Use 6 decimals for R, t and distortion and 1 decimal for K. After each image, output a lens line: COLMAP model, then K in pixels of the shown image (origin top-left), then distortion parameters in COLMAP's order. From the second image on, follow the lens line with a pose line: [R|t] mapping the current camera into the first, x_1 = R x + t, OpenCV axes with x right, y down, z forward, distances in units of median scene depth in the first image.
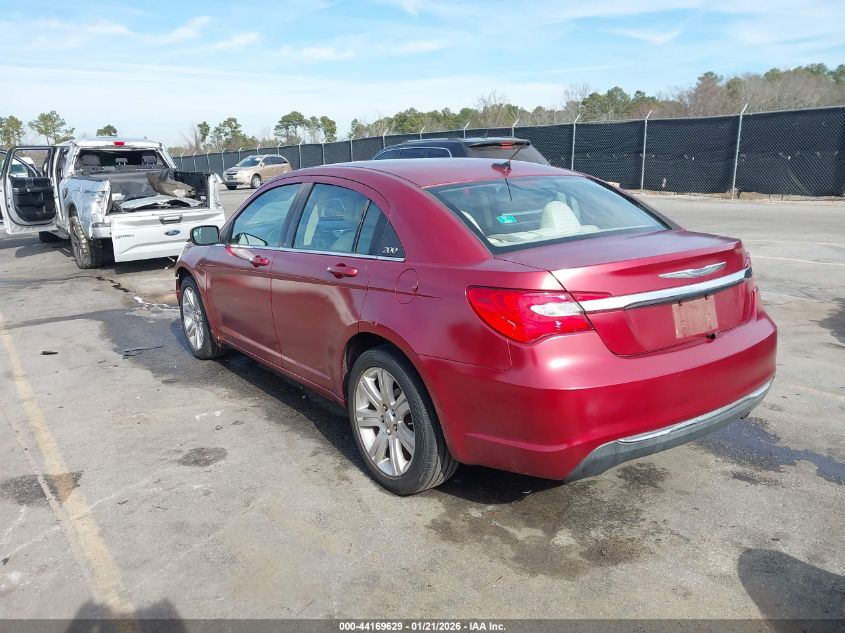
lens RADIAL K [[636.8, 0, 422.5], [0, 636.8, 316.5], [0, 0, 1]] dist [0.003181, 0.001337]
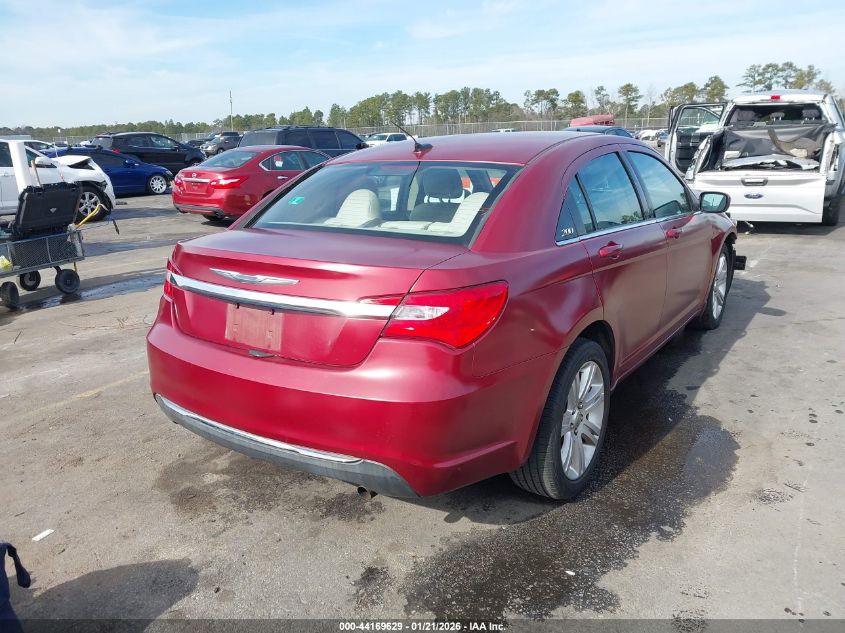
lens RADIAL K [[642.3, 0, 422.5], [0, 642.3, 316.5], [0, 0, 1]] dist [-0.000806, -0.002221]
pose [[0.367189, 0.269342, -0.890296, 0.317484], [-0.201541, 0.957457, 0.206538, -0.060249], [0.908049, 0.103592, 0.405851, 0.201728]]
